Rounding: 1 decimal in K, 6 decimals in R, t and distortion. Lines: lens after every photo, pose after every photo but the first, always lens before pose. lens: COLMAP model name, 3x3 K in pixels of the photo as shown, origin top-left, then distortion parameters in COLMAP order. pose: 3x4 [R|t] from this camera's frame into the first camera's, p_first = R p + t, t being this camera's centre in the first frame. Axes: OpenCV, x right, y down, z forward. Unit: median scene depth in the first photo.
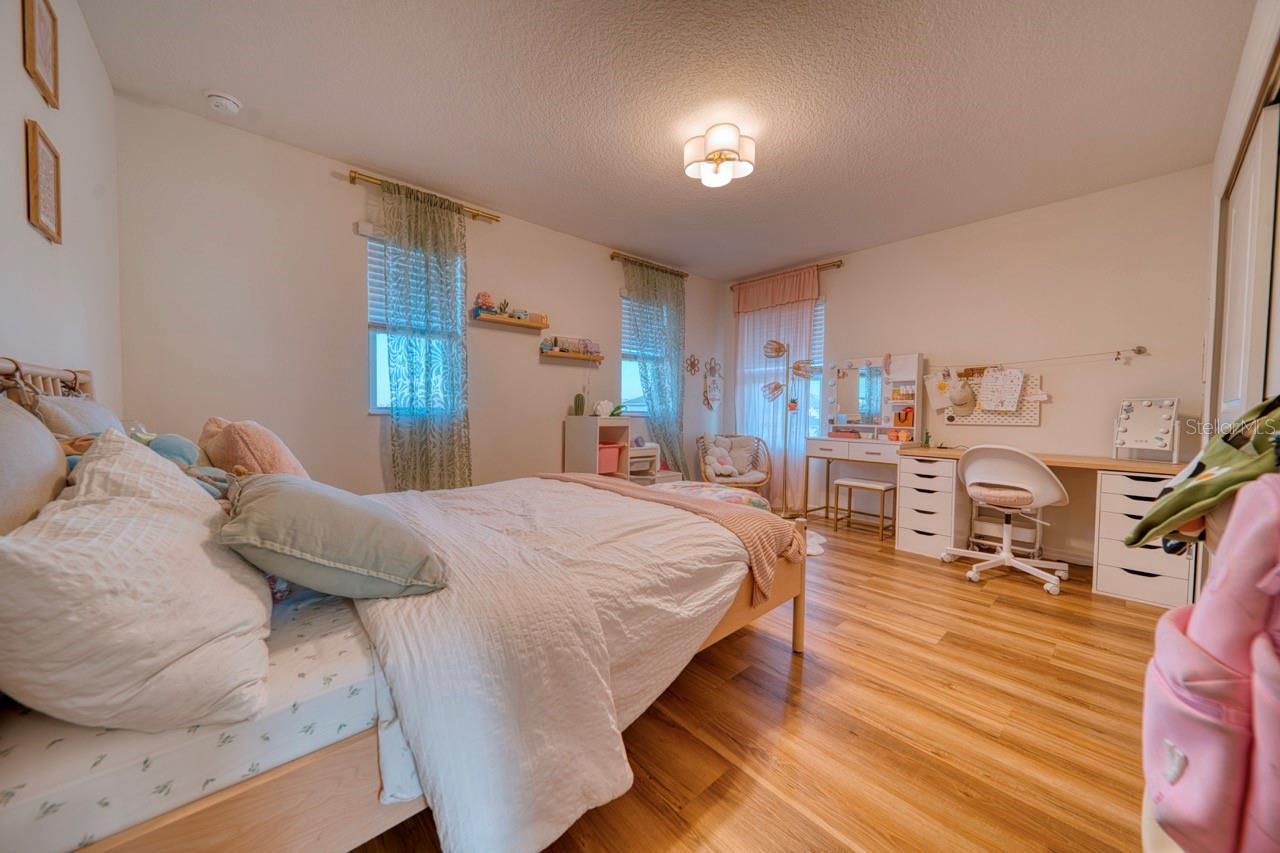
lens RADIAL K [[445.6, 0, 640.0], [0, 445.6, 426.5], [0, 0, 1]] dist [0.000214, -0.002020]
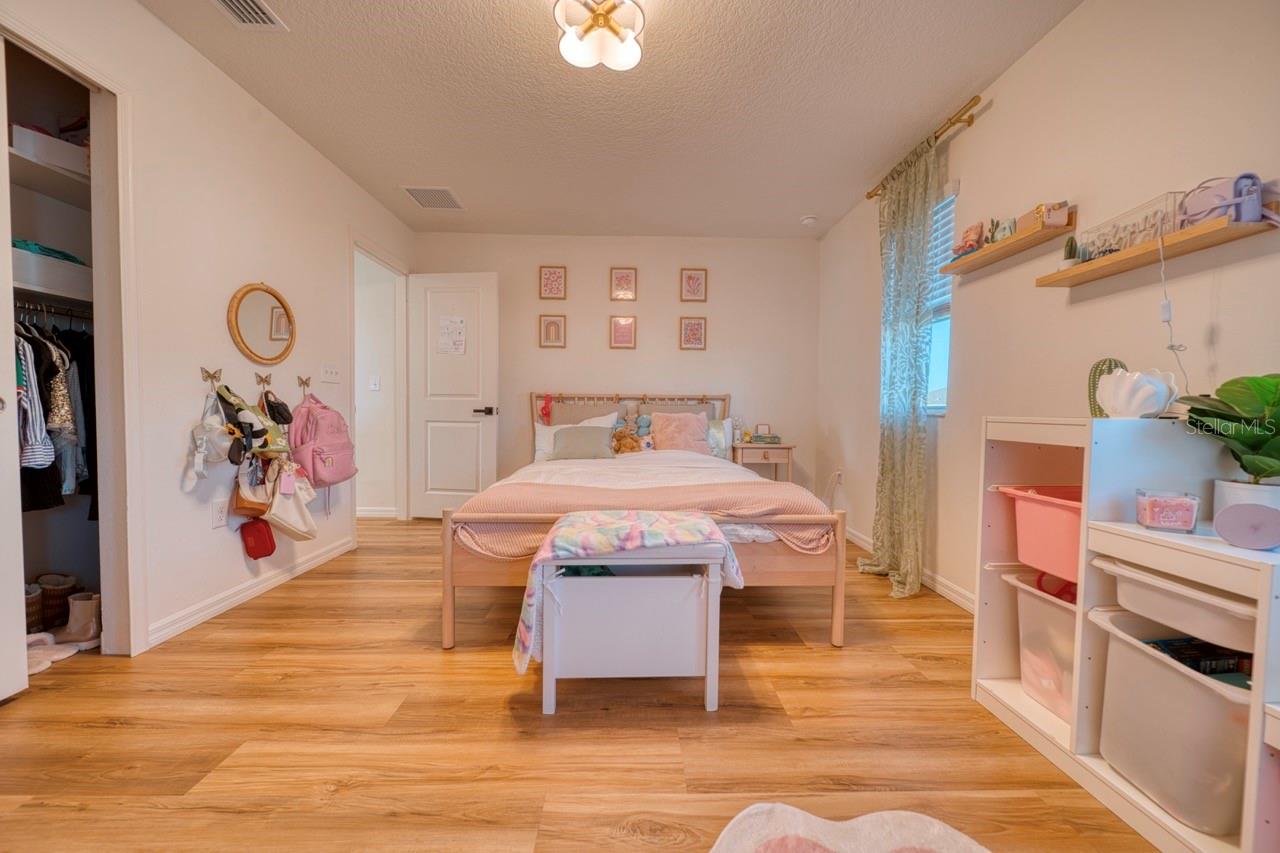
lens RADIAL K [[445.6, 0, 640.0], [0, 445.6, 426.5], [0, 0, 1]] dist [0.000214, -0.002020]
pose [[-0.645756, 0.004928, -0.763528, 0.464657], [-0.049177, 0.997635, 0.048030, -0.018161], [0.761958, 0.068563, -0.643987, 1.079987]]
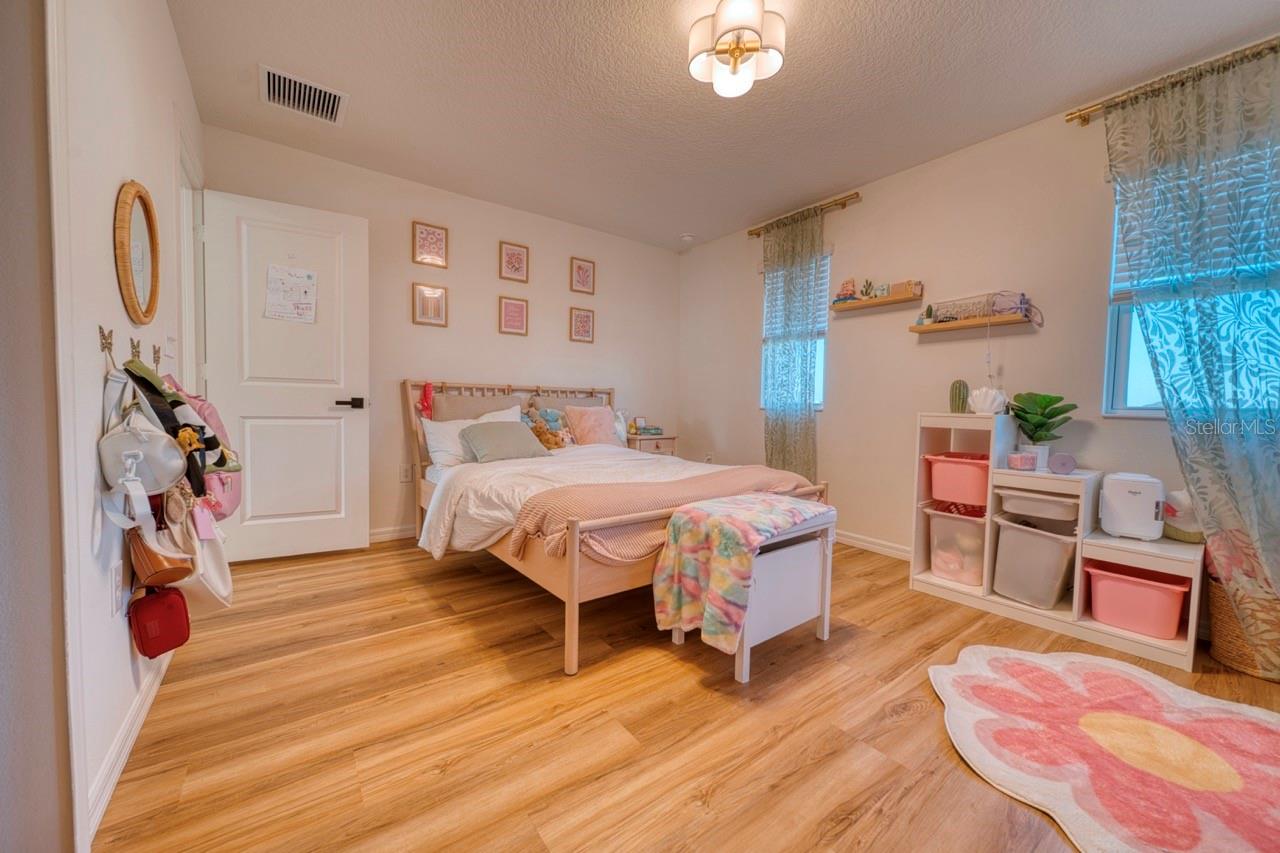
lens RADIAL K [[475.7, 0, 639.0], [0, 475.7, 425.6], [0, 0, 1]] dist [0.000182, 0.000156]
pose [[-0.082029, 0.026173, -0.996286, 0.703320], [-0.057794, 0.997848, 0.030973, -0.000504], [0.994953, 0.060120, -0.080340, 0.669537]]
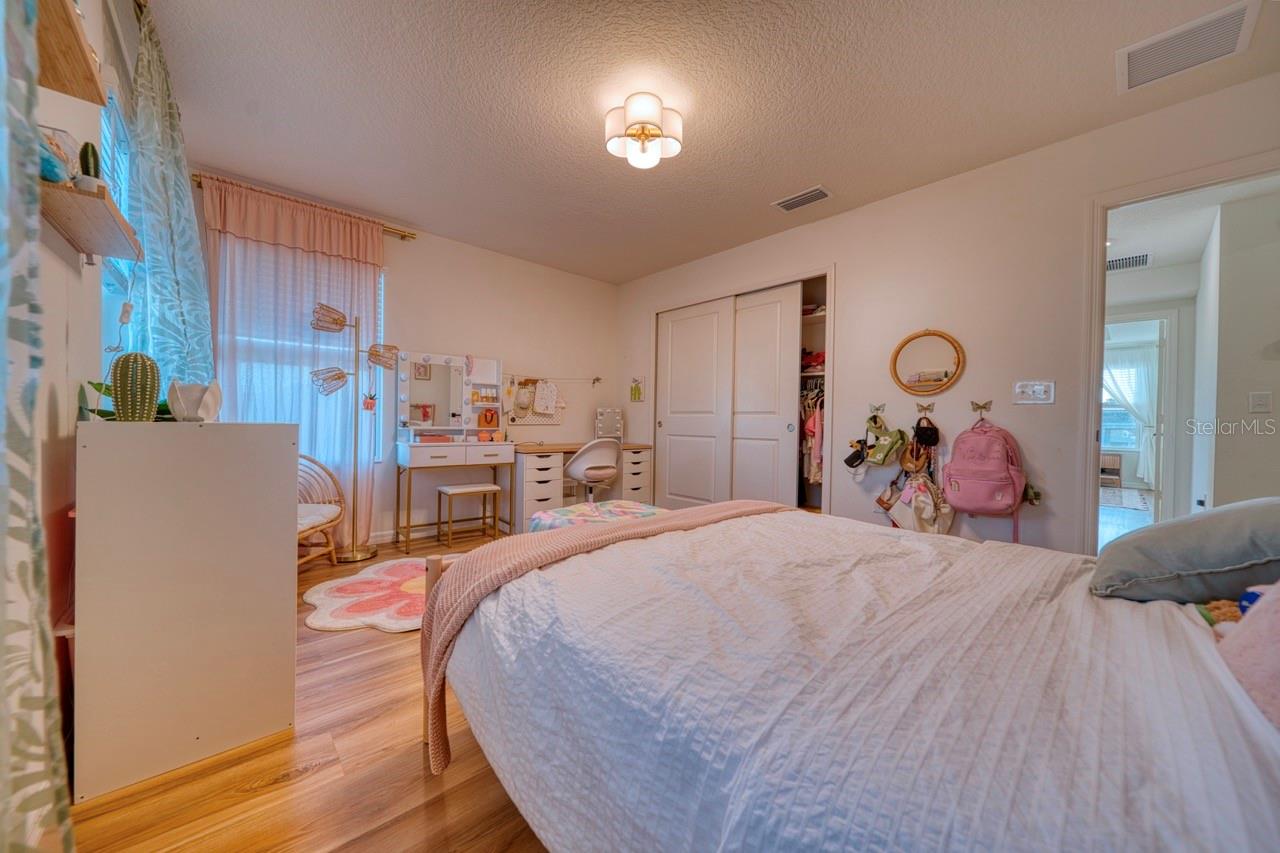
lens RADIAL K [[445.6, 0, 640.0], [0, 445.6, 426.5], [0, 0, 1]] dist [0.000214, -0.002020]
pose [[-0.007519, -0.021836, 0.999733, -0.522904], [0.017479, 0.999606, 0.021964, -0.021944], [-0.999819, 0.017640, -0.007134, 0.738264]]
